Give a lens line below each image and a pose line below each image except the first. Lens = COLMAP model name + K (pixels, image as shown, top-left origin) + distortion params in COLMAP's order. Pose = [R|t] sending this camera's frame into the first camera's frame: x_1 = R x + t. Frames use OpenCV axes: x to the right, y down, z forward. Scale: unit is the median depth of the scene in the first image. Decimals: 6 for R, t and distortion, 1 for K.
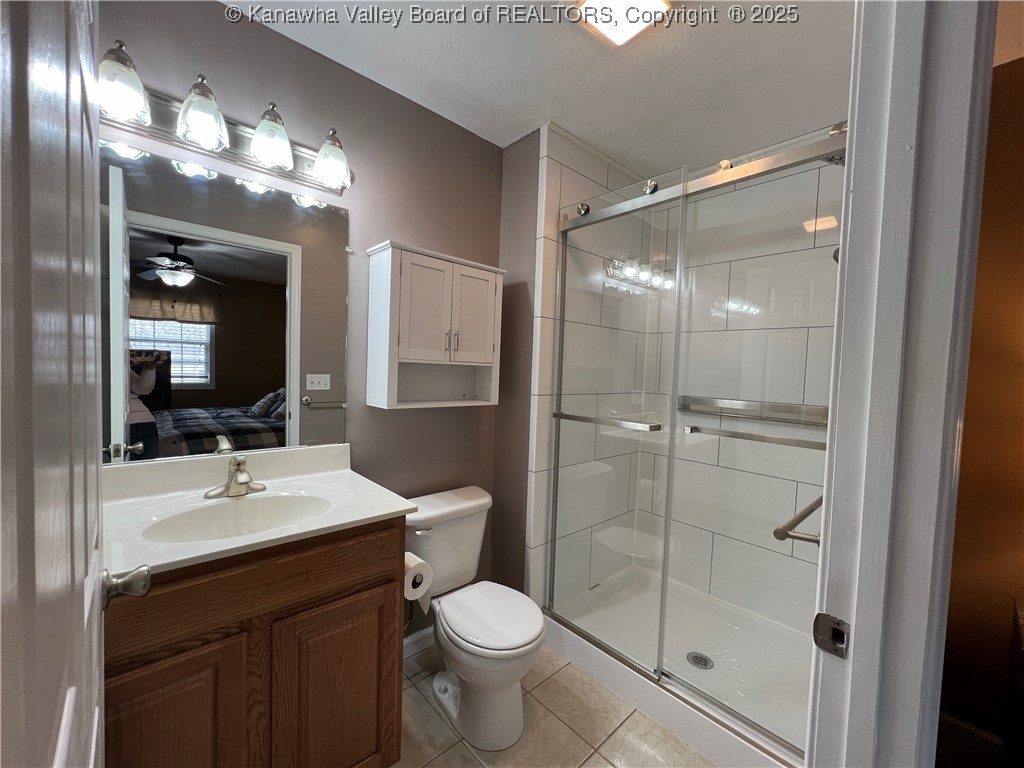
lens RADIAL K [[410.0, 0, 512.4], [0, 410.0, 384.4], [0, 0, 1]] dist [0.000098, 0.000001]
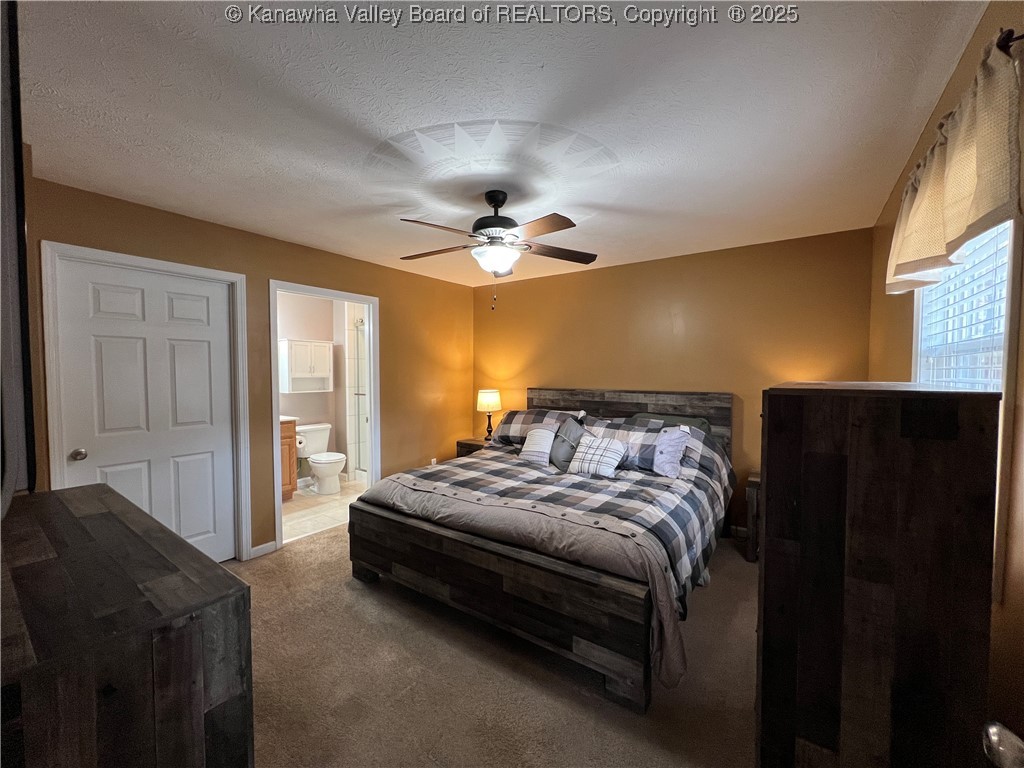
lens RADIAL K [[410.0, 0, 510.2], [0, 410.0, 388.1], [0, 0, 1]] dist [0.000098, 0.000001]
pose [[0.979168, -0.042354, 0.198584, 0.589603], [0.040630, 0.999093, 0.012749, 0.043436], [-0.198944, -0.004415, 0.980001, -1.936578]]
